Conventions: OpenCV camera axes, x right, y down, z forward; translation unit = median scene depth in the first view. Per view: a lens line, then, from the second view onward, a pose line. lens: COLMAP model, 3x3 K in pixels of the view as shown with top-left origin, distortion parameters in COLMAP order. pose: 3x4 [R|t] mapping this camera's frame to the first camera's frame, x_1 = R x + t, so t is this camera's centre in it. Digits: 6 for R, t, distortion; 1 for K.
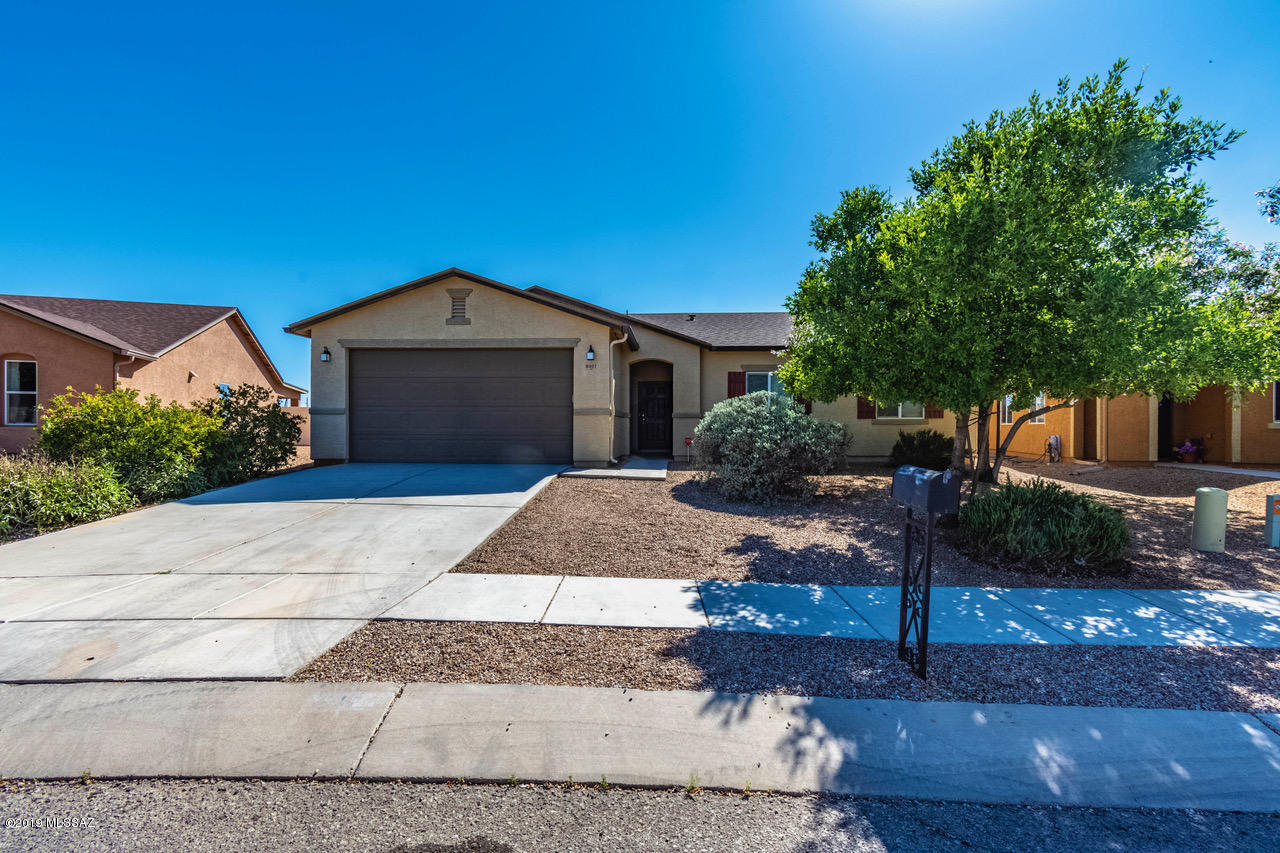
lens RADIAL K [[564.0, 0, 640.0], [0, 564.0, 428.5], [0, 0, 1]] dist [0.009875, -0.001758]
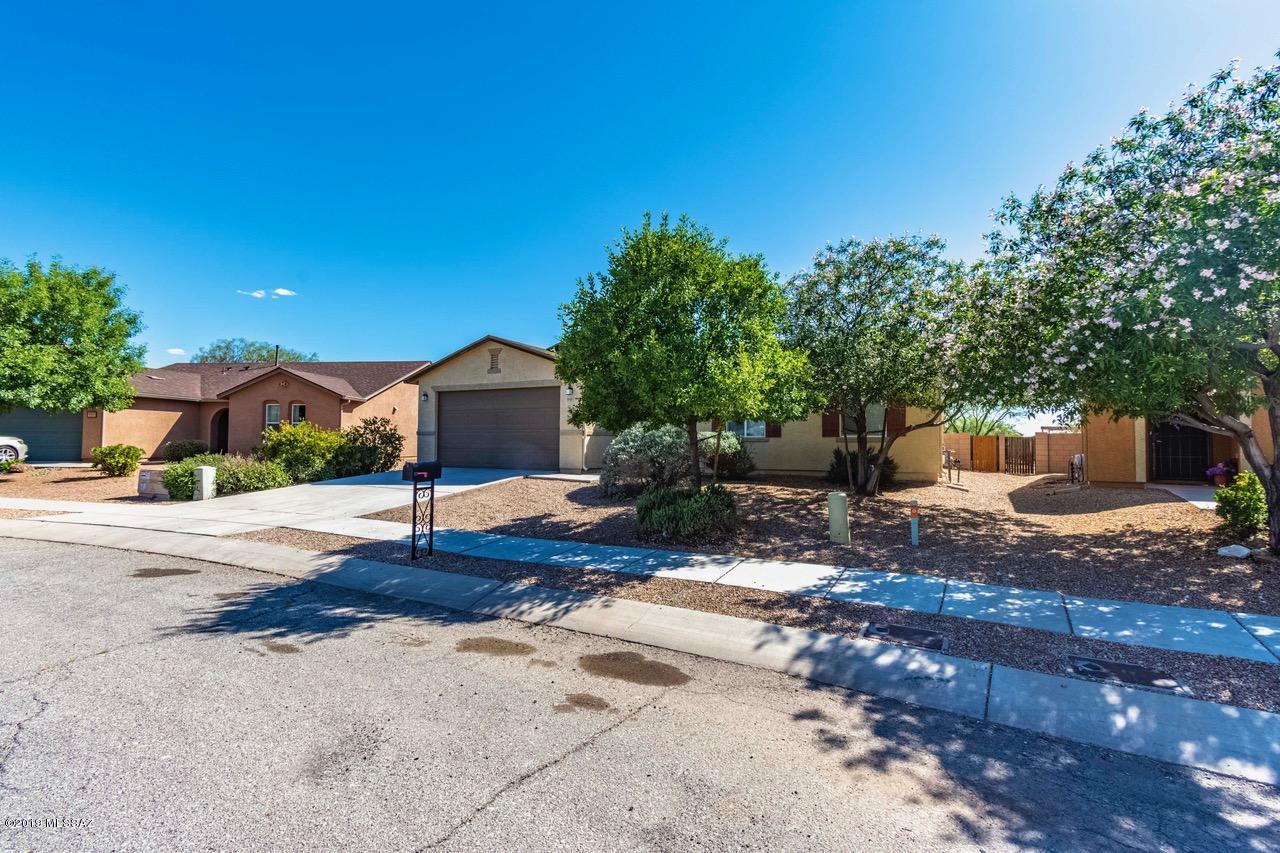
lens RADIAL K [[564.0, 0, 642.1], [0, 564.0, 427.2], [0, 0, 1]] dist [0.009875, -0.001758]
pose [[0.924795, -0.009577, -0.380344, 0.576399], [-0.004463, 0.999341, -0.036015, 0.005635], [0.380438, 0.035004, 0.924144, -0.191518]]
